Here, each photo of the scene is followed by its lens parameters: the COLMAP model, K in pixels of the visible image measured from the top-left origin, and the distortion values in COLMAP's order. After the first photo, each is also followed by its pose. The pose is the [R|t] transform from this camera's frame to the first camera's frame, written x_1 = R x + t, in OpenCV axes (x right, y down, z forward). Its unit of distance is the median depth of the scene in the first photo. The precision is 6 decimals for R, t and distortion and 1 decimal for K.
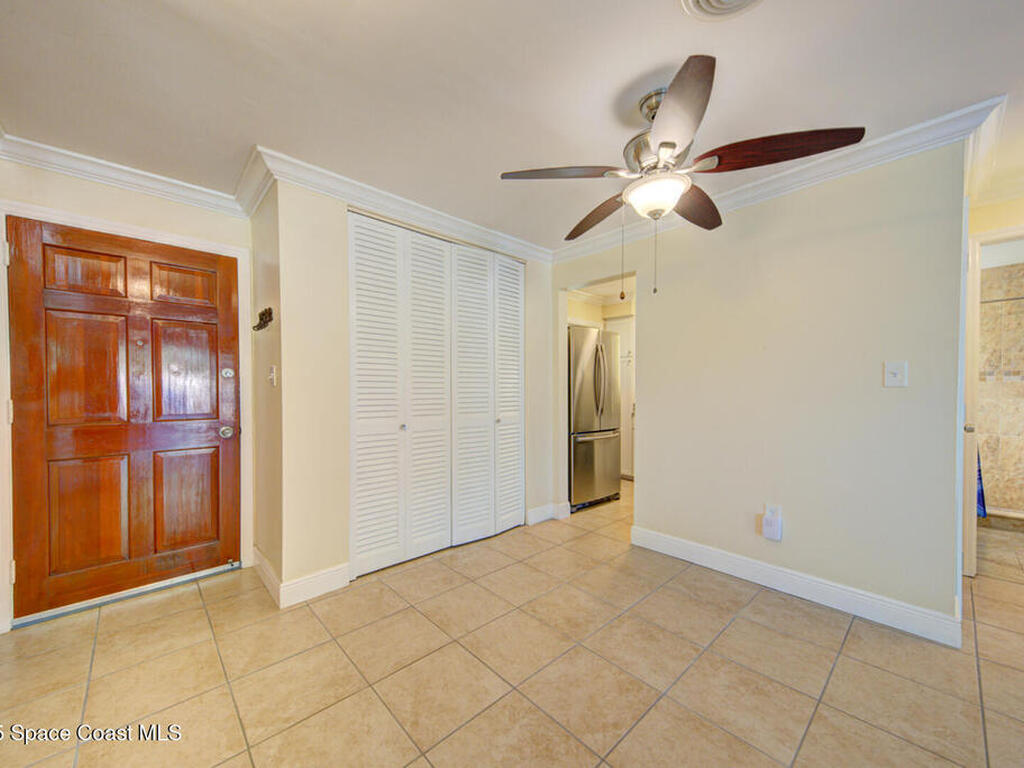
lens RADIAL K [[398.3, 0, 509.9], [0, 398.3, 395.0], [0, 0, 1]] dist [0.024757, -0.000279]
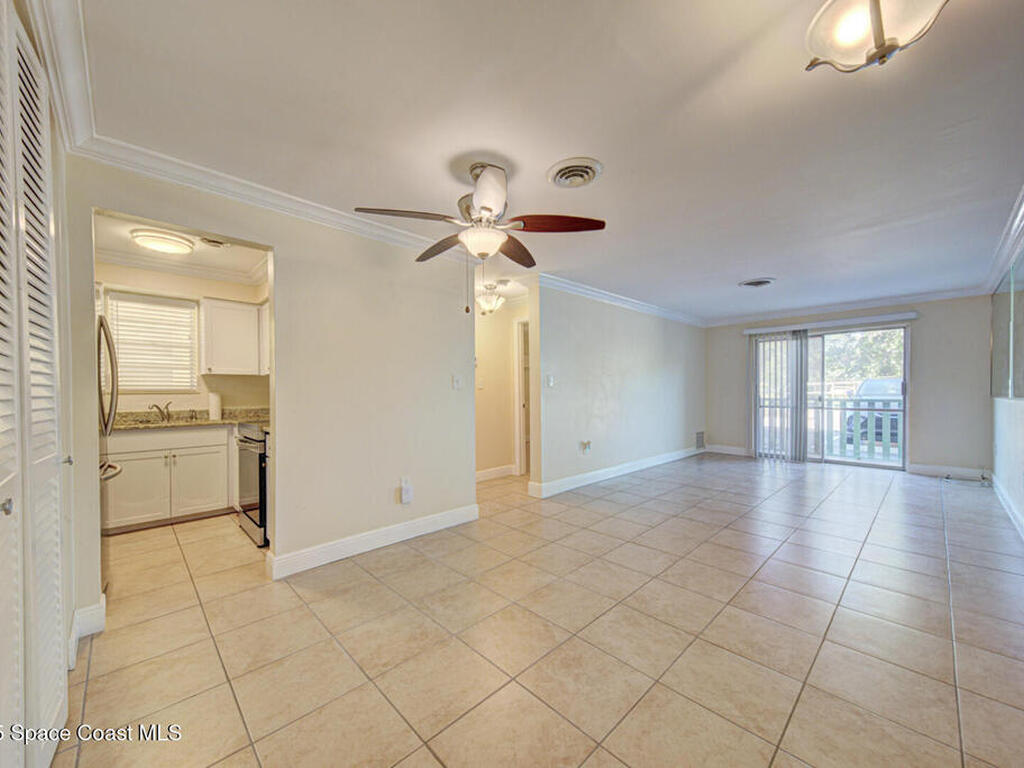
lens RADIAL K [[398.3, 0, 509.9], [0, 398.3, 395.0], [0, 0, 1]] dist [0.024757, -0.000279]
pose [[-0.027378, -0.007716, 0.999595, -0.780710], [0.020866, 0.999748, 0.008288, -0.003651], [-0.999407, 0.021085, -0.027210, 0.790114]]
